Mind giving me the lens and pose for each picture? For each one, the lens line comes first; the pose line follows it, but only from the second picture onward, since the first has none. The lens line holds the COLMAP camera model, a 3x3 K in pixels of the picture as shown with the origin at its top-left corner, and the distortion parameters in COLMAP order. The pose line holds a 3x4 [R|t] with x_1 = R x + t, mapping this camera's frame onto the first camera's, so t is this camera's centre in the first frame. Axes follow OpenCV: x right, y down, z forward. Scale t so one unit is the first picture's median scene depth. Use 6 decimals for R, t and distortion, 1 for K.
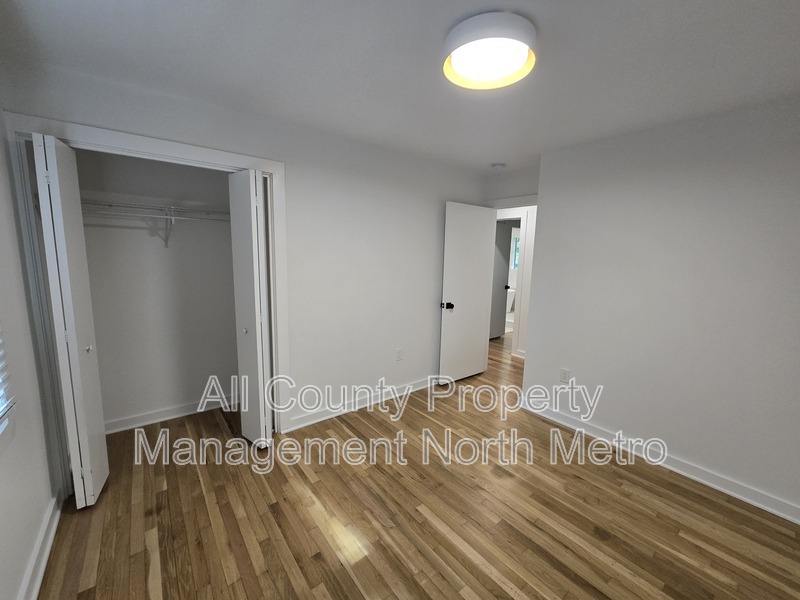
lens RADIAL K [[325.1, 0, 405.0], [0, 325.1, 295.6], [0, 0, 1]] dist [-0.001027, 0.003727]
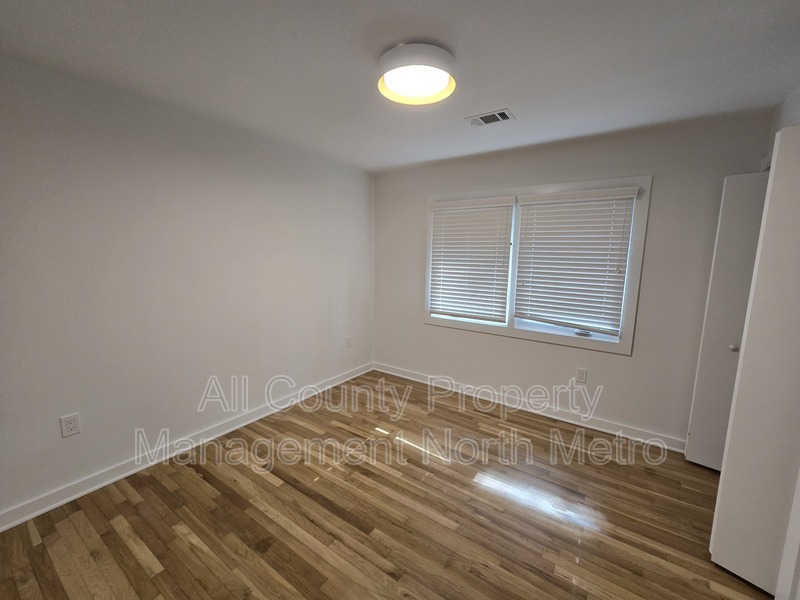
lens RADIAL K [[328.8, 0, 405.9], [0, 328.8, 295.6], [0, 0, 1]] dist [0.002138, 0.001400]
pose [[-0.955860, -0.004099, -0.293794, 0.446686], [-0.080678, 0.965132, 0.249022, -0.193071], [0.282529, 0.261732, -0.922862, 1.609219]]
